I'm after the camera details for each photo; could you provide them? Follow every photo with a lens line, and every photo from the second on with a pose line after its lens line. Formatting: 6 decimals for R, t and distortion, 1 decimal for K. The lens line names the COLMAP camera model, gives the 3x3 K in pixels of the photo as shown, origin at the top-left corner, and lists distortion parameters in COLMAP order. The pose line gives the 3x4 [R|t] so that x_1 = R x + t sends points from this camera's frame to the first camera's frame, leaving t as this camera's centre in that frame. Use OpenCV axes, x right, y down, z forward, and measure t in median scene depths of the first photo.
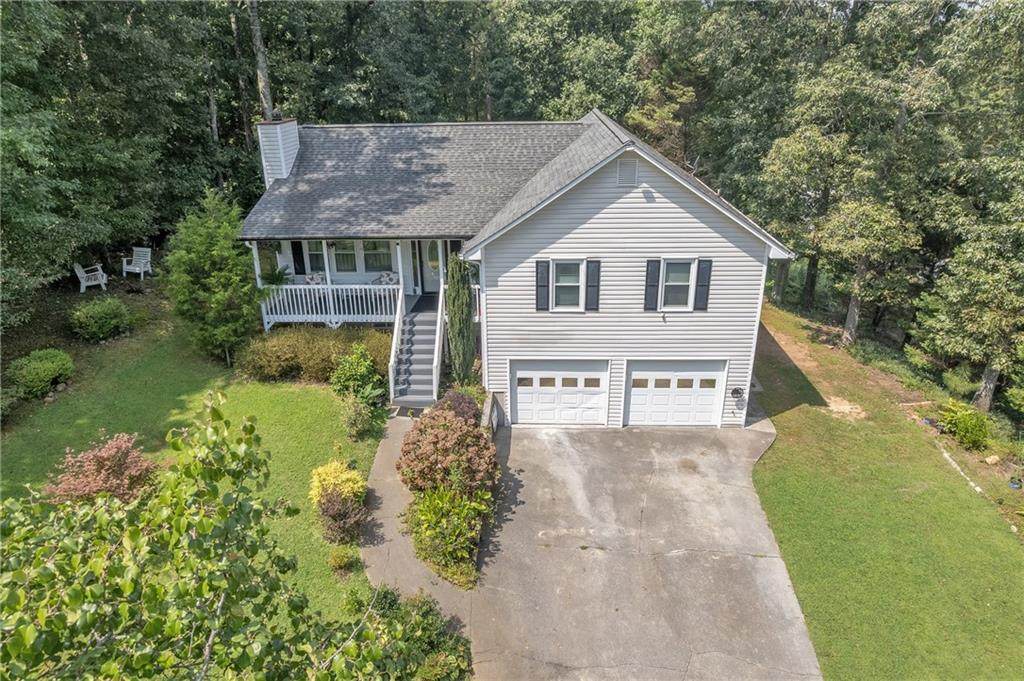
lens RADIAL K [[658.0, 0, 512.0], [0, 658.0, 340.5], [0, 0, 1]] dist [-0.074858, 0.068623]
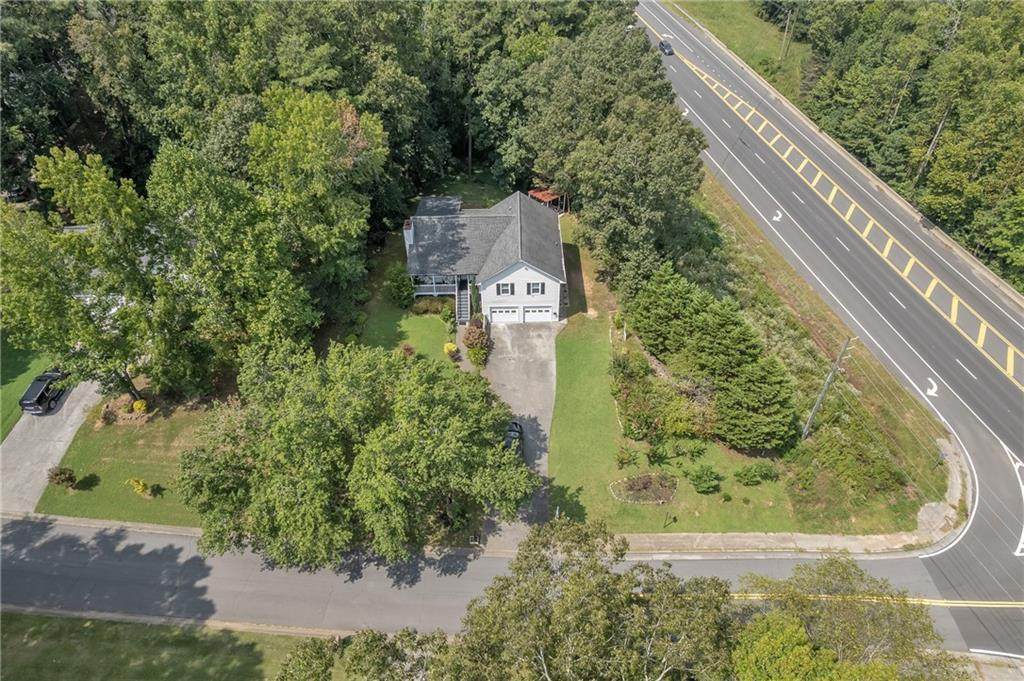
lens RADIAL K [[658.0, 0, 512.0], [0, 658.0, 340.5], [0, 0, 1]] dist [-0.074858, 0.068623]
pose [[0.998527, -0.037677, 0.039051, -0.029619], [0.021724, 0.937025, 0.348587, -1.053971], [-0.049725, -0.347225, 0.936463, -2.418616]]
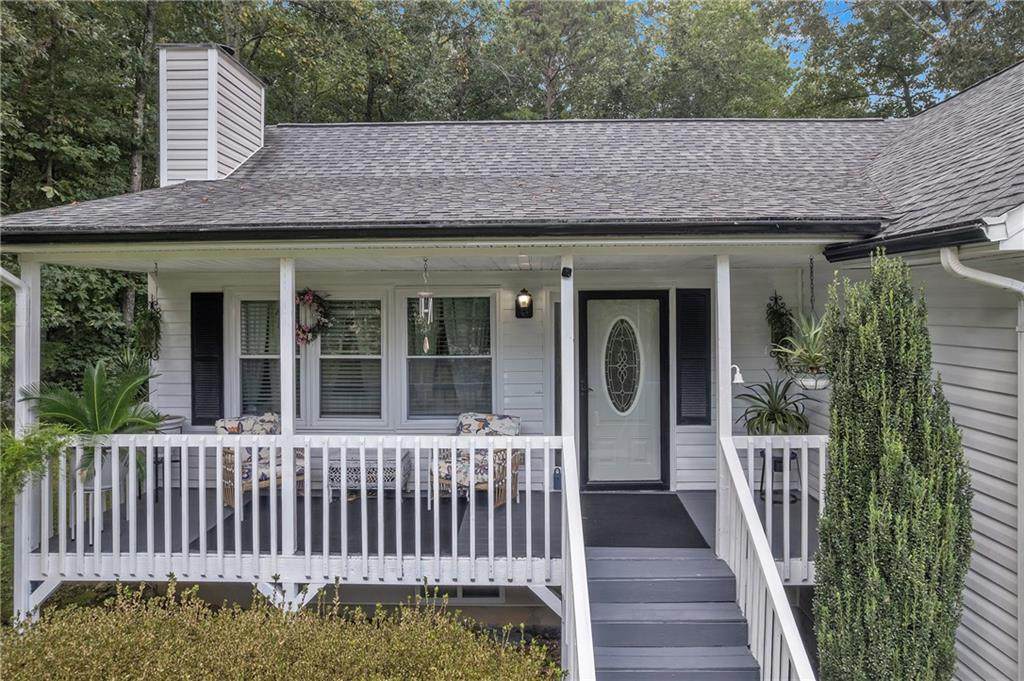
lens RADIAL K [[658.0, 0, 512.0], [0, 658.0, 340.5], [0, 0, 1]] dist [-0.074858, 0.068623]
pose [[0.999552, 0.012427, 0.027219, -0.215869], [-0.002134, 0.936968, -0.349409, -0.032362], [-0.029845, 0.349194, 0.936575, 0.810480]]
